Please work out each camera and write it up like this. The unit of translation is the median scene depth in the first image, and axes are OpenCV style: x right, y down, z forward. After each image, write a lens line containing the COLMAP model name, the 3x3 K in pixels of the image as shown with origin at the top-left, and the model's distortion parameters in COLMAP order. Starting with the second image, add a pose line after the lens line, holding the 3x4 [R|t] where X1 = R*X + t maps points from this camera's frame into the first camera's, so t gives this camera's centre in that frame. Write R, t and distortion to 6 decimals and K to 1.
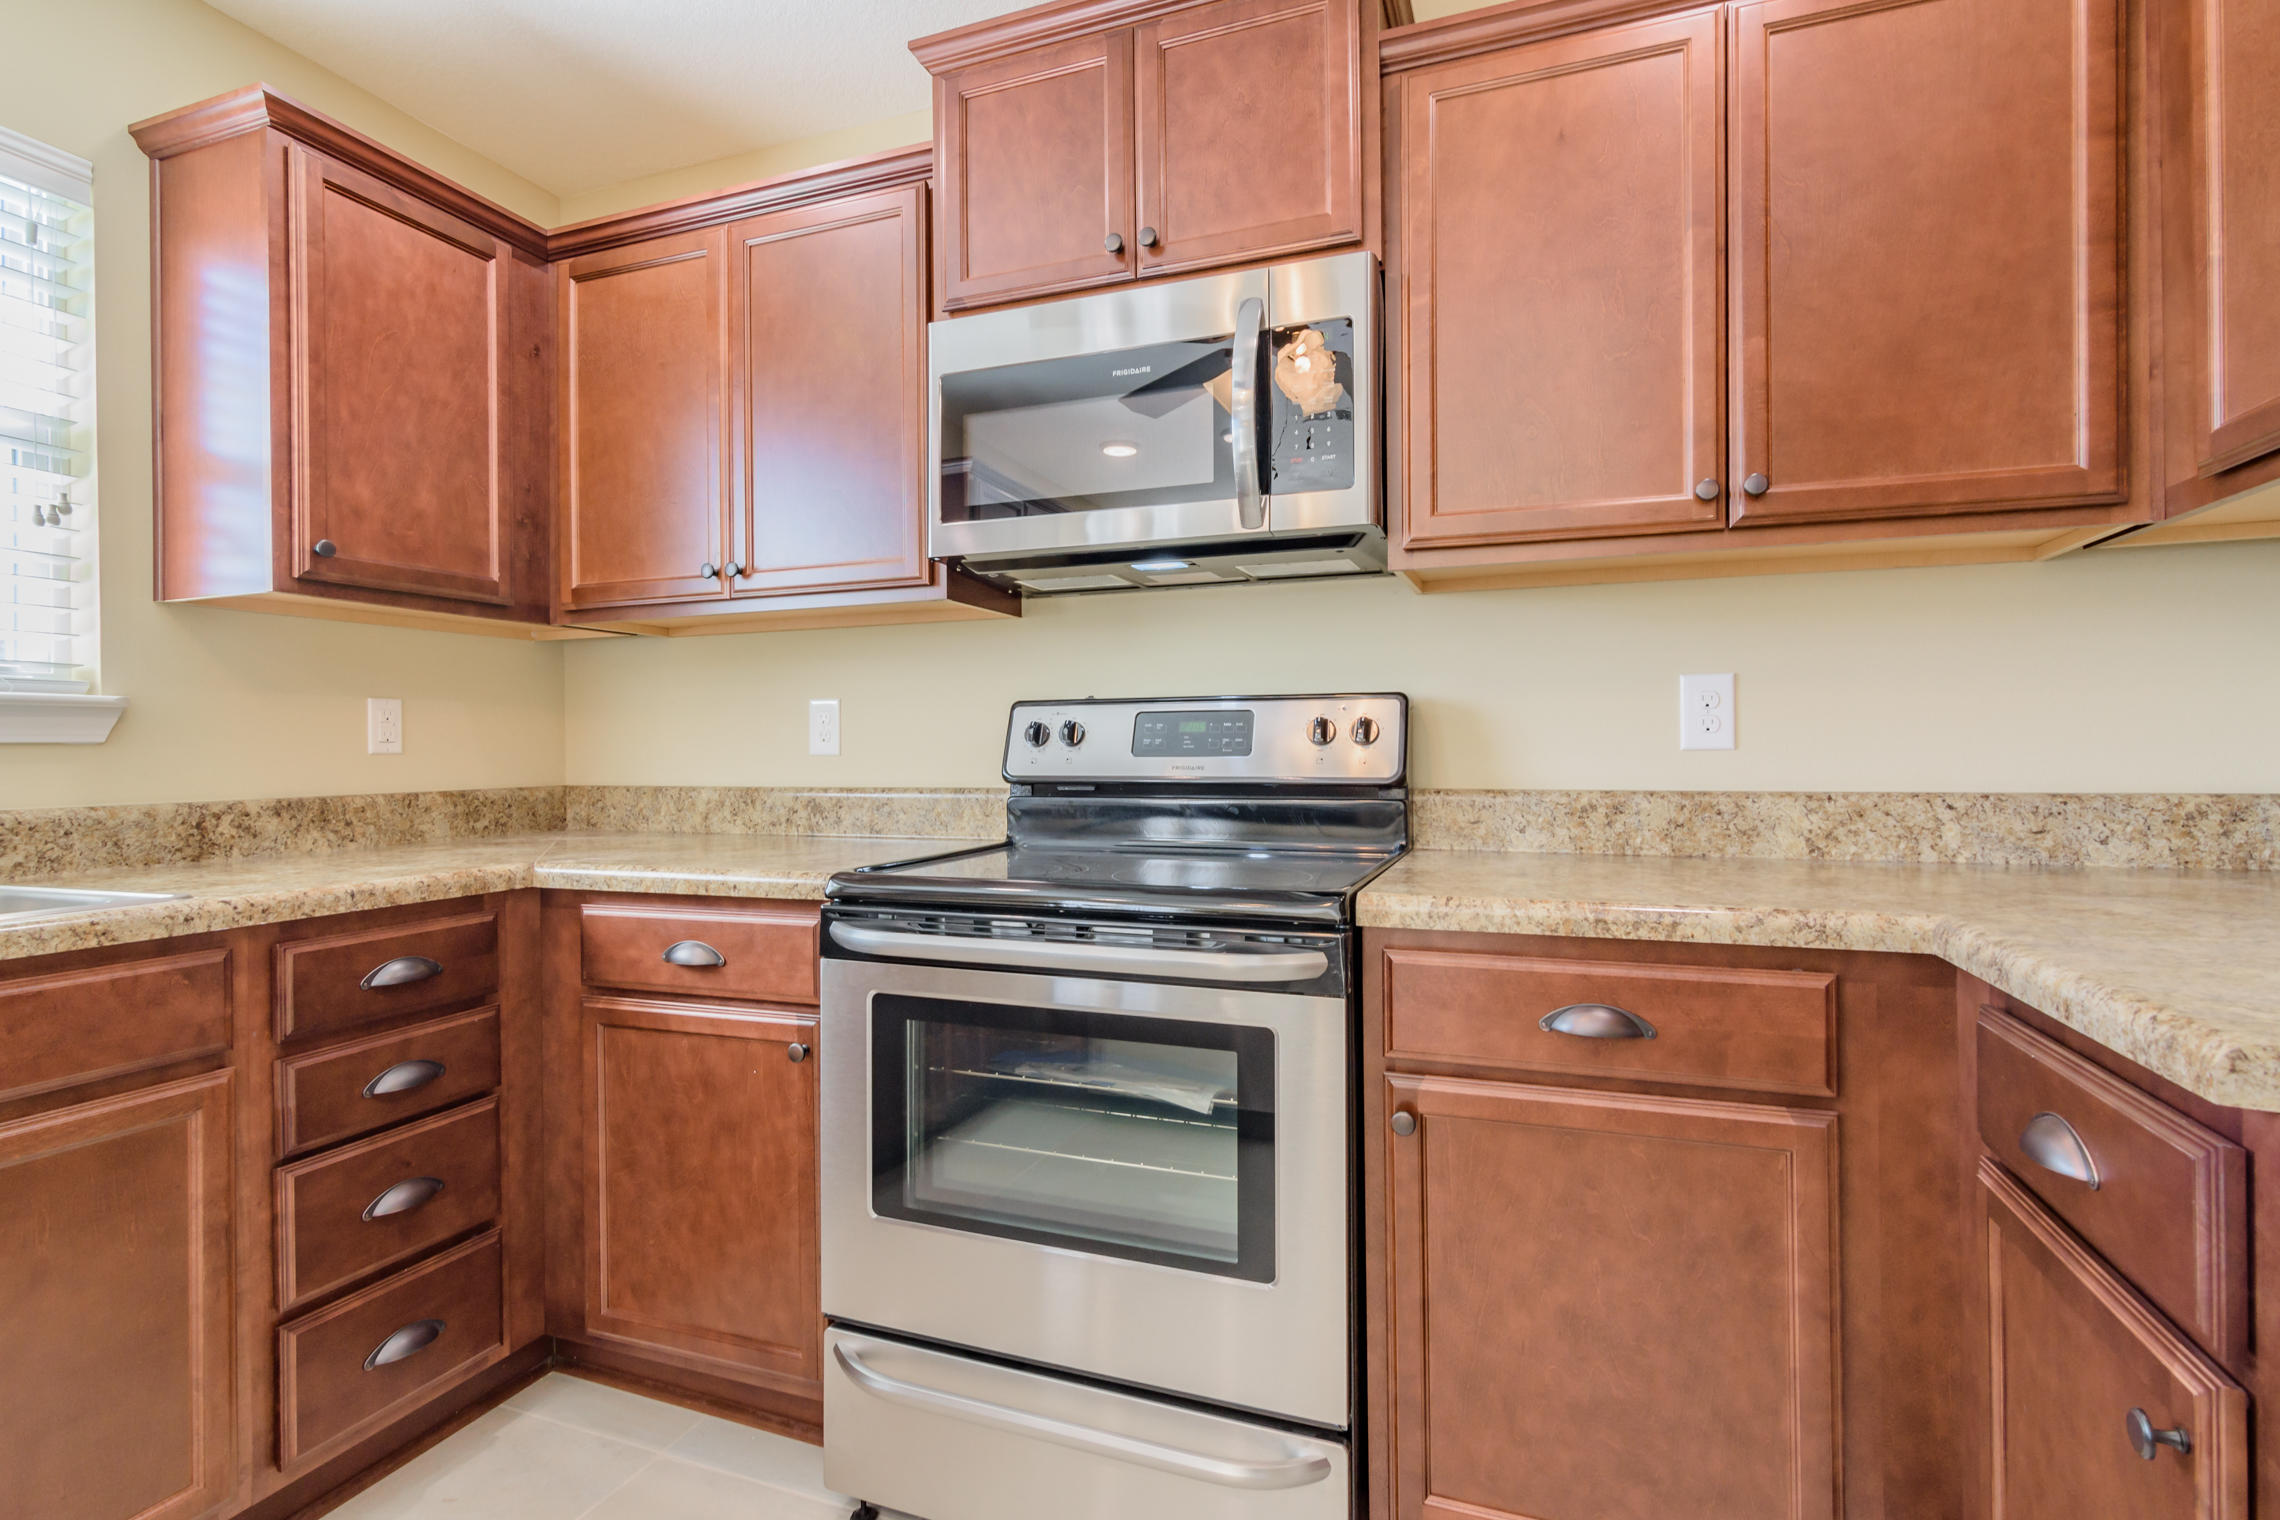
lens RADIAL K [[1097.3, 0, 1131.8], [0, 1097.3, 739.0], [0, 0, 1]] dist [-0.004052, 0.001072]
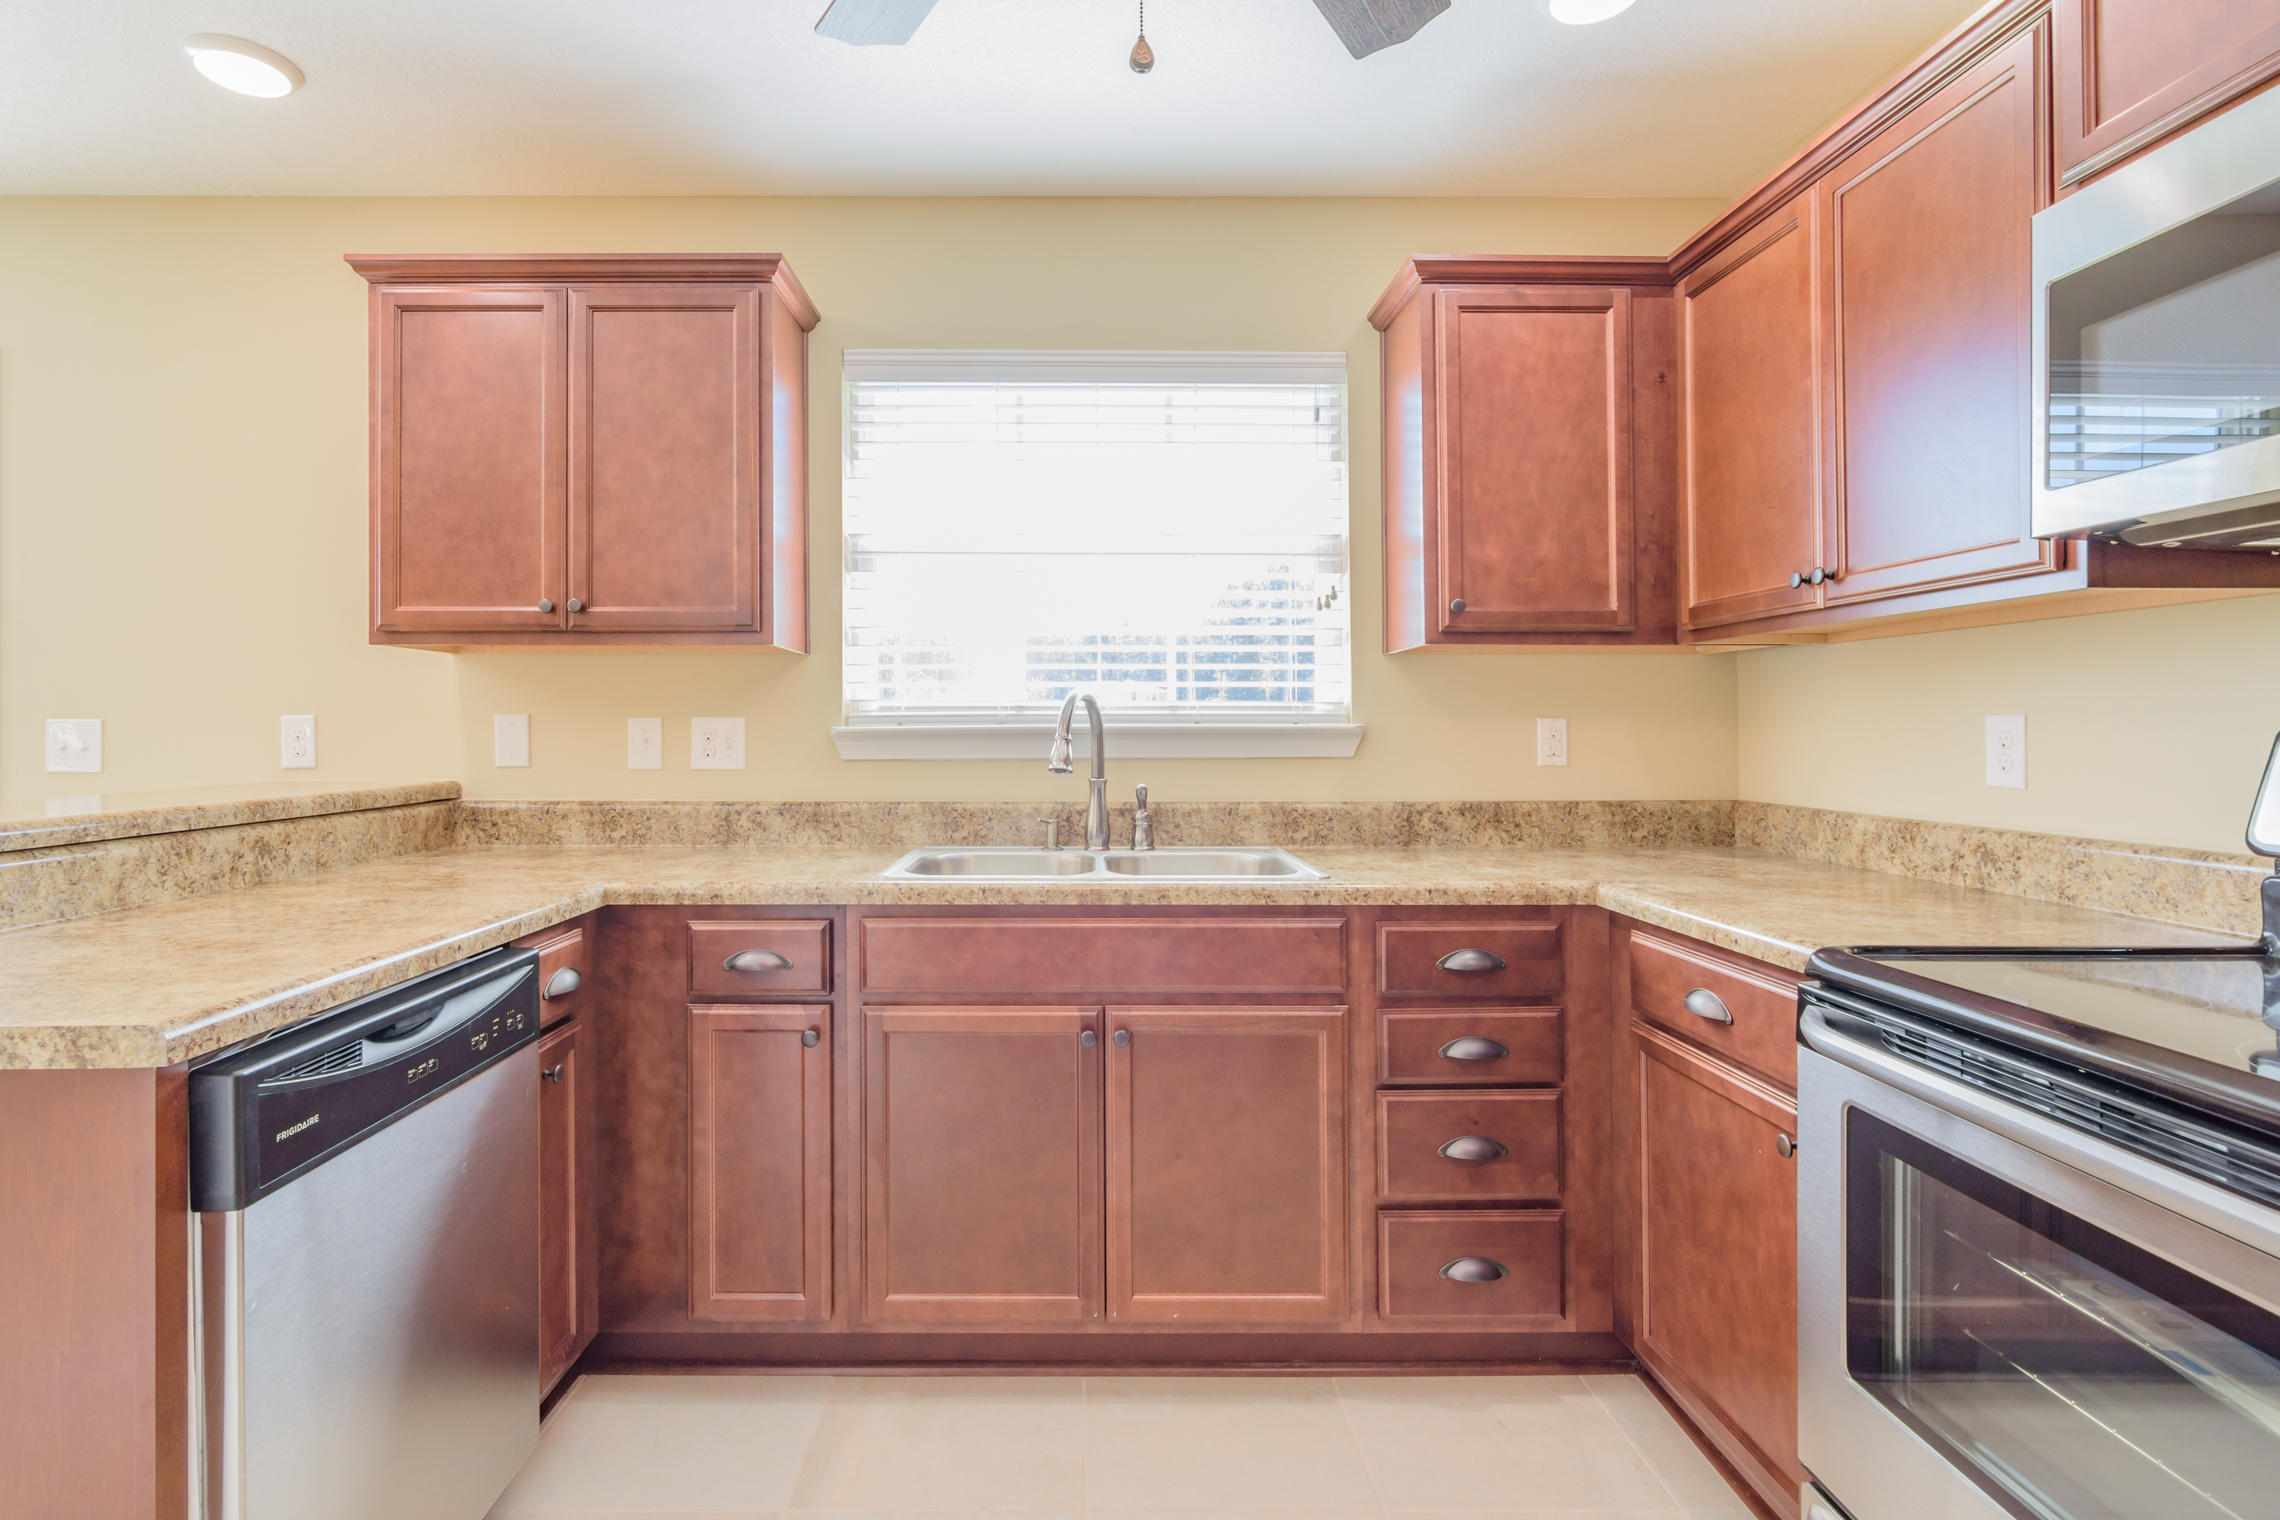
lens RADIAL K [[1111.8, 0, 1089.3], [0, 1111.8, 719.8], [0, 0, 1]] dist [-0.000420, 0.000085]
pose [[0.364862, 0.001664, -0.931060, 0.295056], [0.005068, 0.999980, 0.003774, -0.054488], [0.931048, -0.006095, 0.364846, 0.158596]]
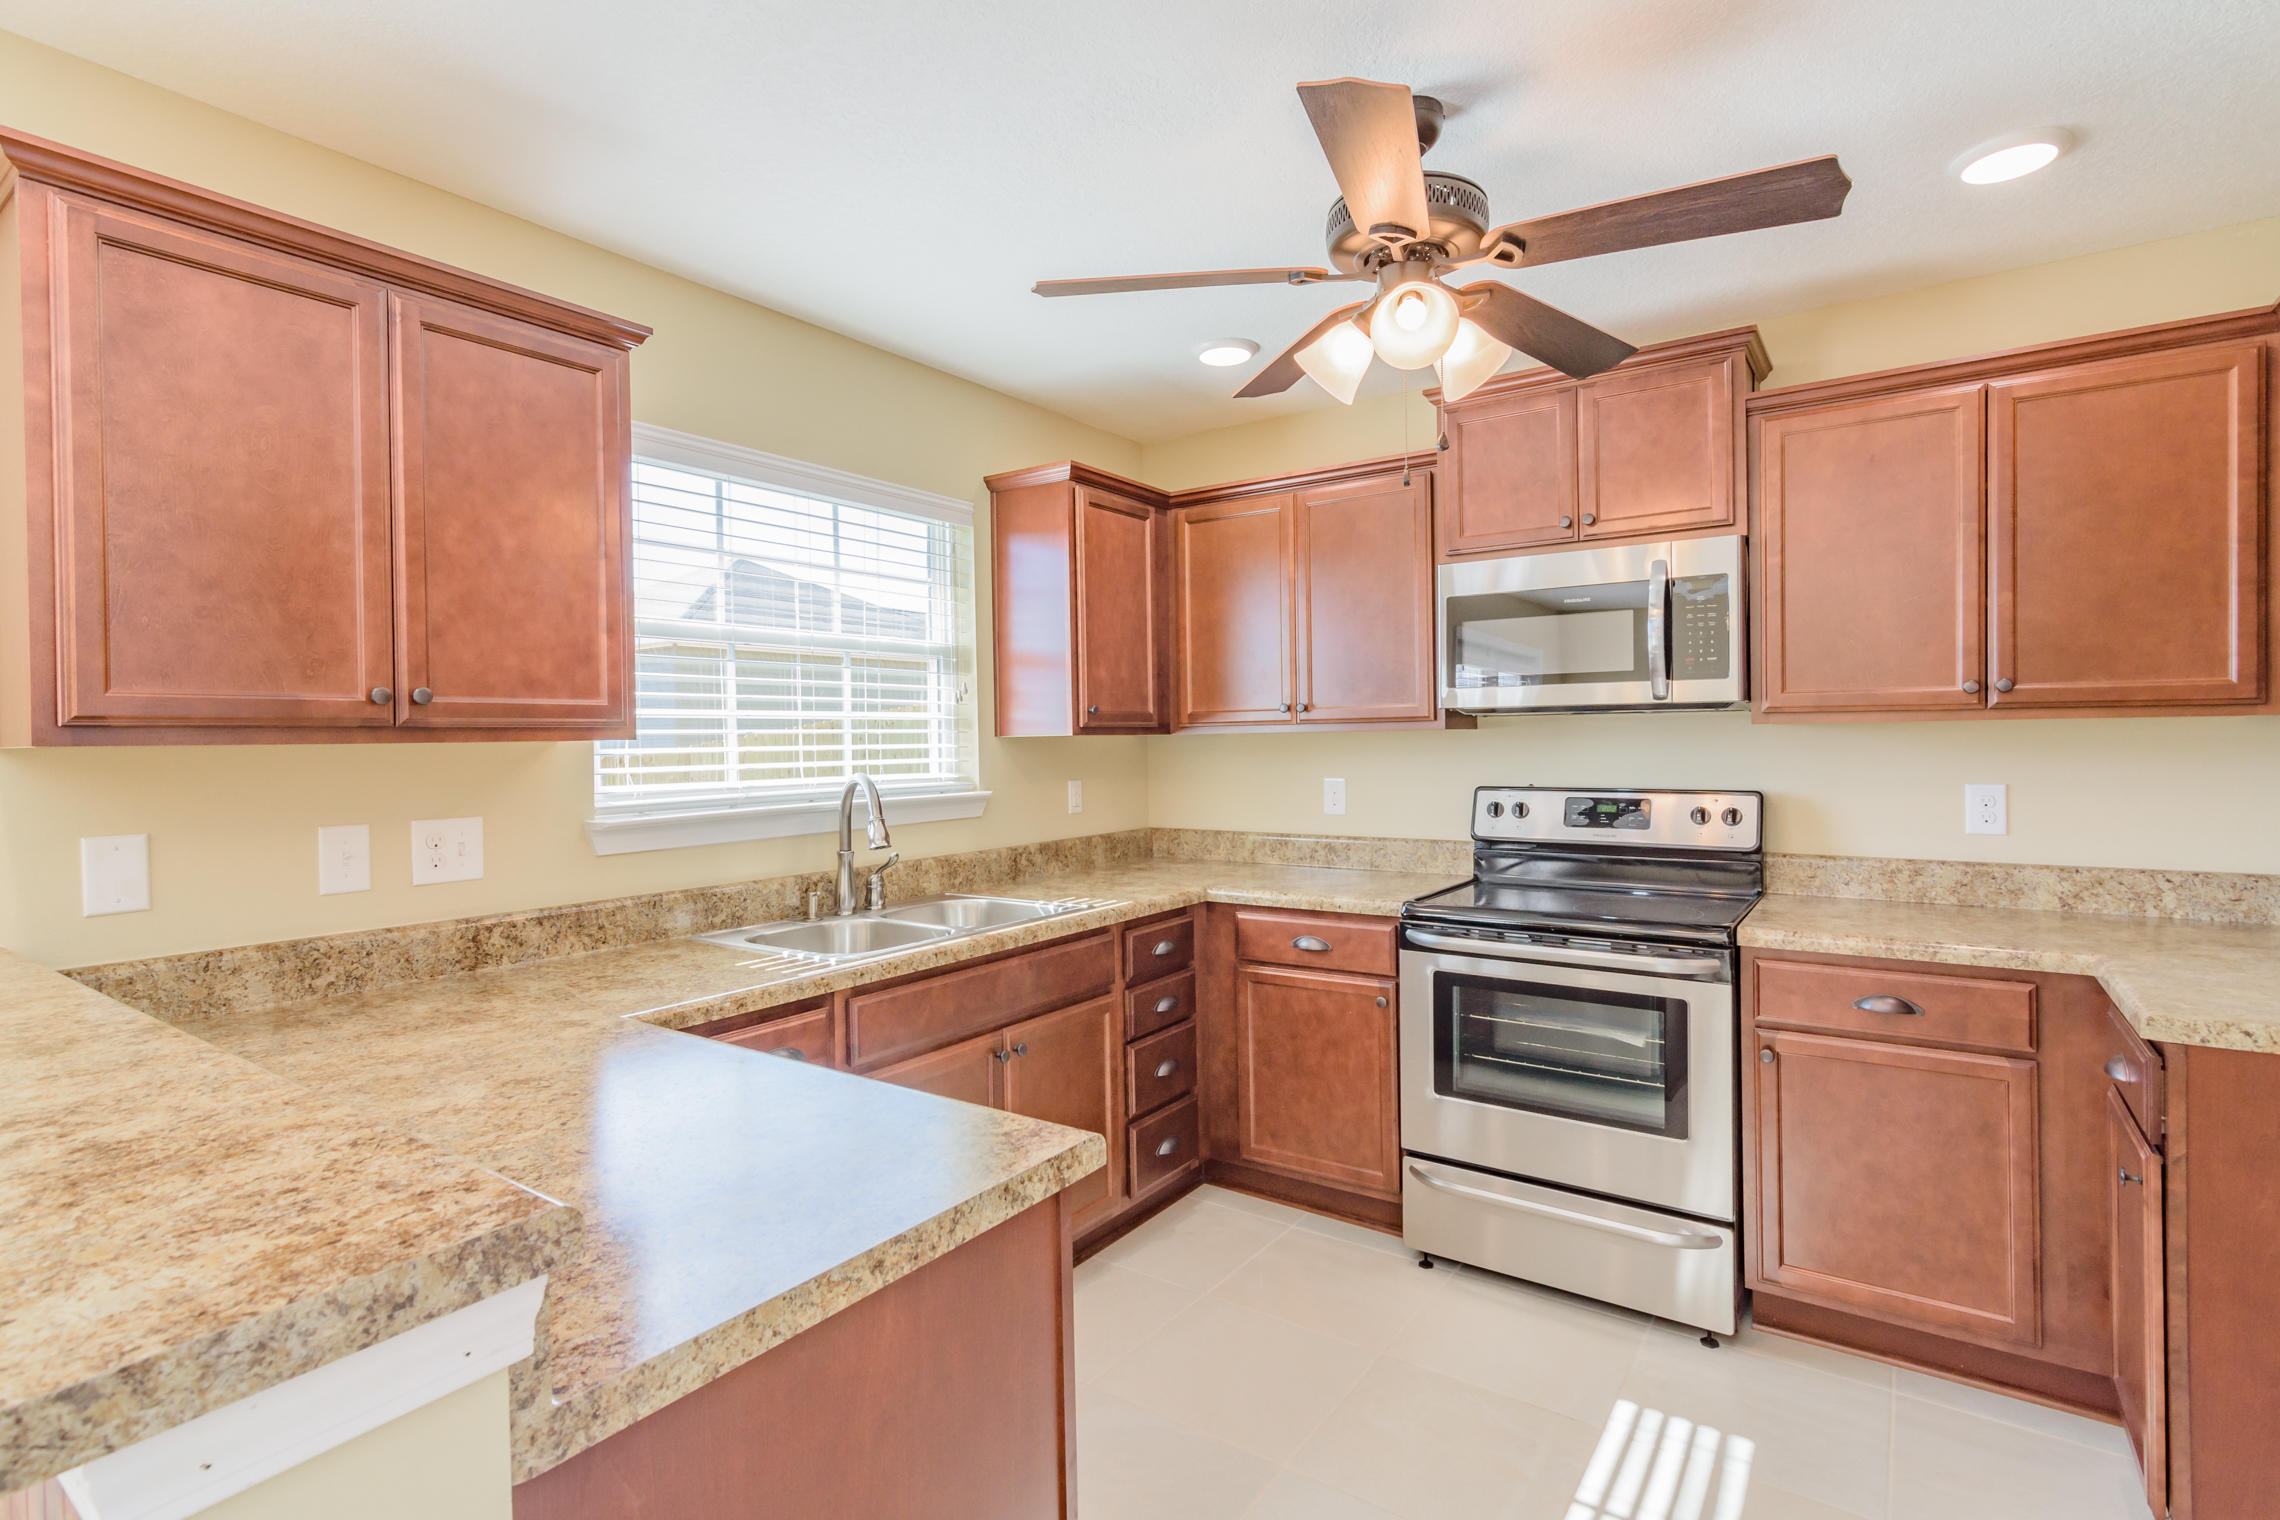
lens RADIAL K [[1097.3, 0, 1131.8], [0, 1097.3, 739.0], [0, 0, 1]] dist [-0.004052, 0.001072]
pose [[0.968367, -0.004755, -0.249487, -0.238607], [0.007979, 0.999897, 0.011913, -0.153450], [0.249404, -0.013527, 0.968305, -0.762345]]
